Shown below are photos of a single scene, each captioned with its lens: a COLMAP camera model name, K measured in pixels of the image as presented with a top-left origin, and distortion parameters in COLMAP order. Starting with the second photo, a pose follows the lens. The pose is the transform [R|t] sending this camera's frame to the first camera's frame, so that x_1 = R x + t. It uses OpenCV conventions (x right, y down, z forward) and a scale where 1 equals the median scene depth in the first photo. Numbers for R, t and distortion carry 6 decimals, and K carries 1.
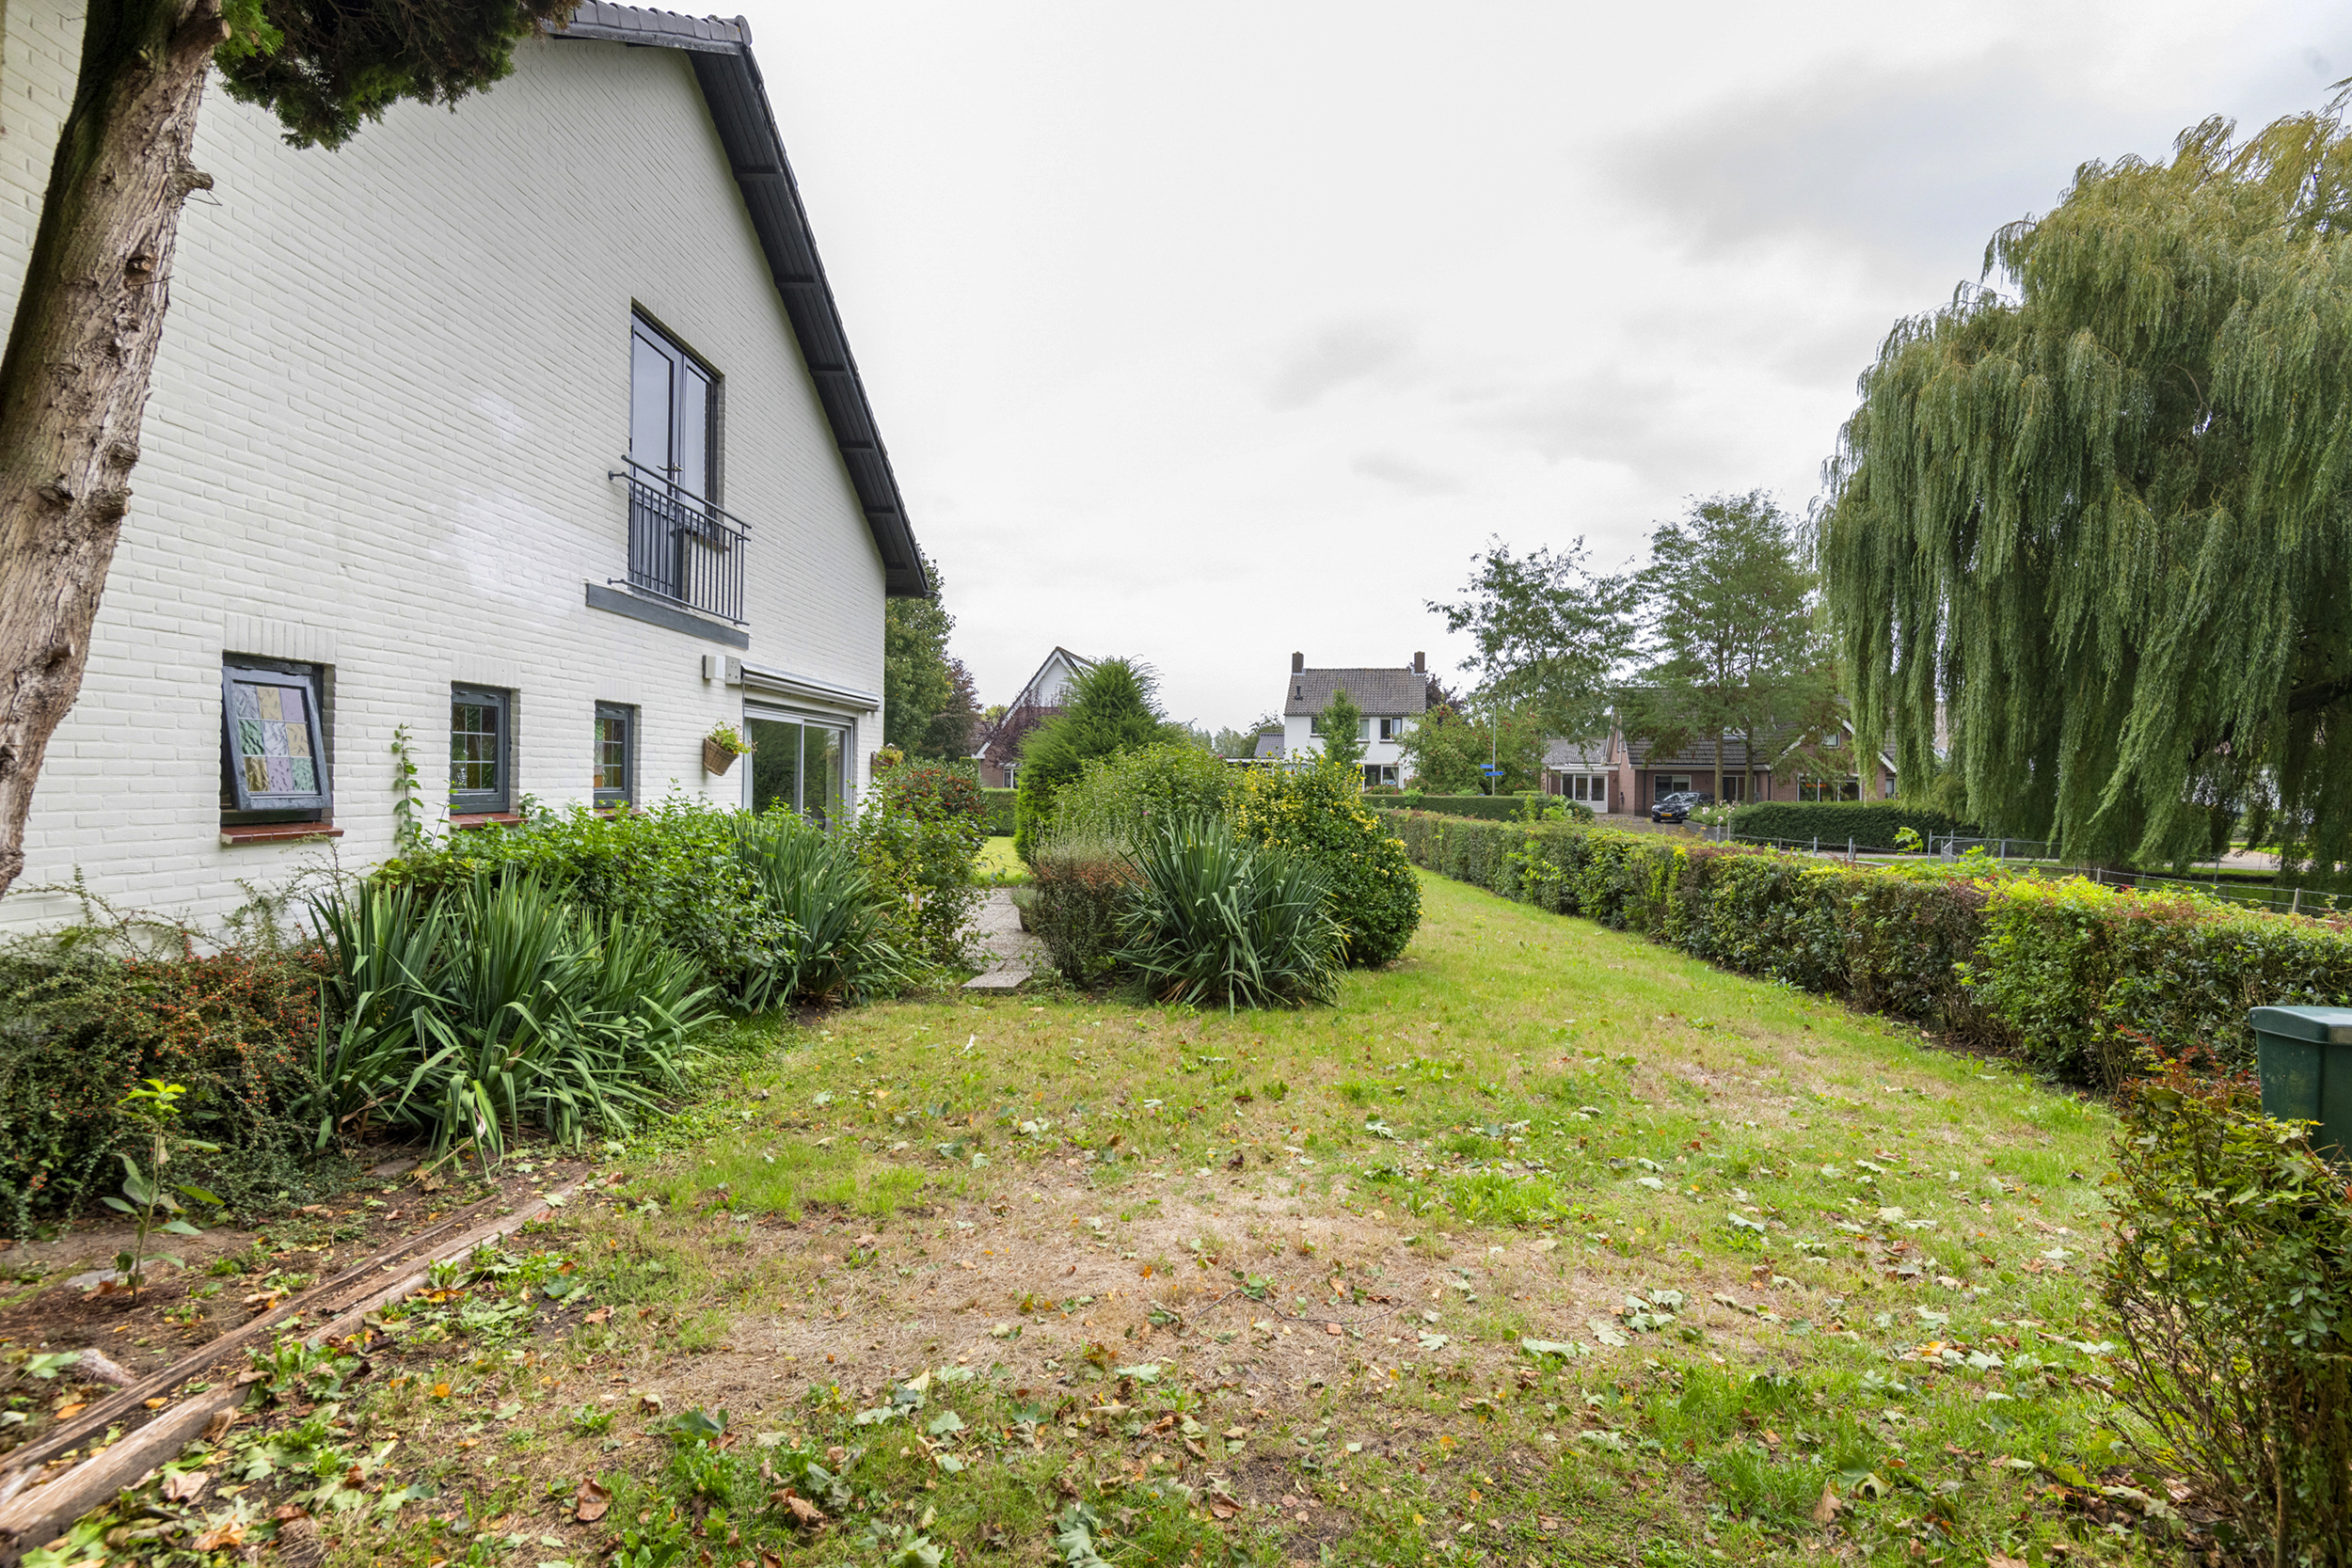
lens RADIAL K [[1237.4, 0, 1171.3], [0, 1237.4, 770.7], [0, 0, 1]] dist [0.005688, -0.001565]
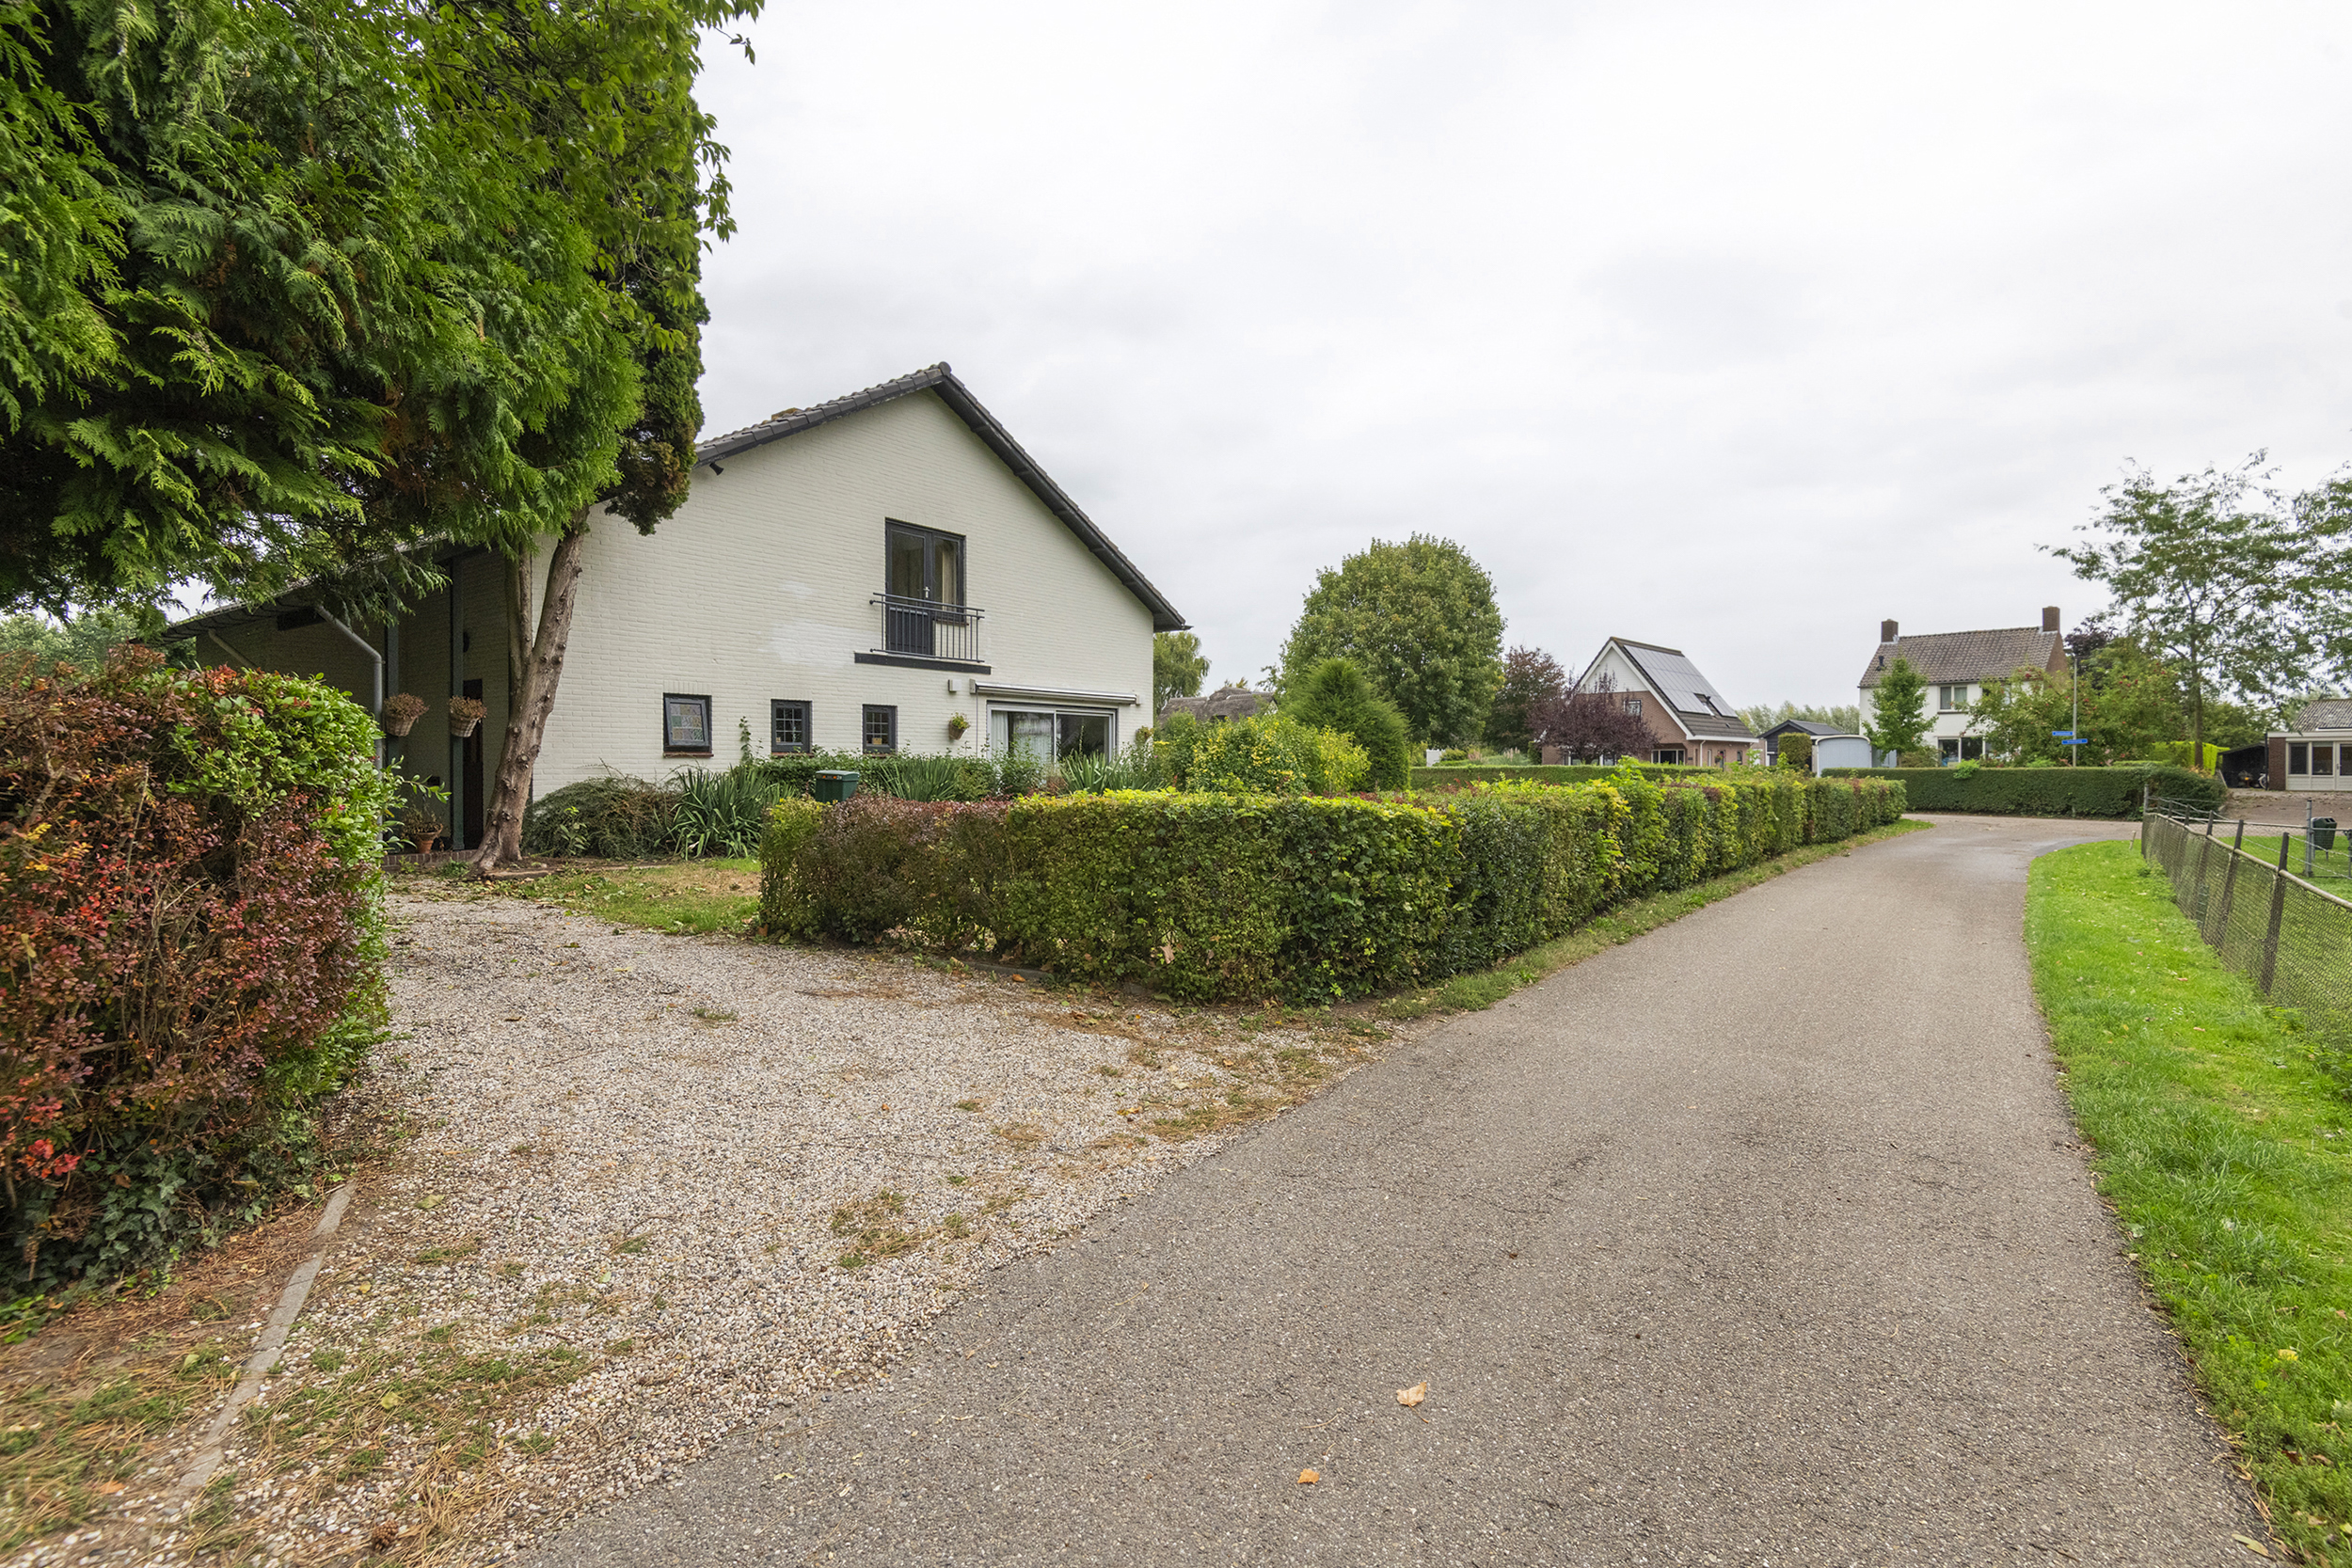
lens RADIAL K [[1100.9, 0, 1107.2], [0, 1100.9, 768.8], [0, 0, 1]] dist [0.030240, -0.001996]
pose [[0.779033, -0.008244, -0.626929, 1.317166], [0.011669, 0.999931, 0.001353, 0.072301], [0.626875, -0.008370, 0.779075, -0.320209]]
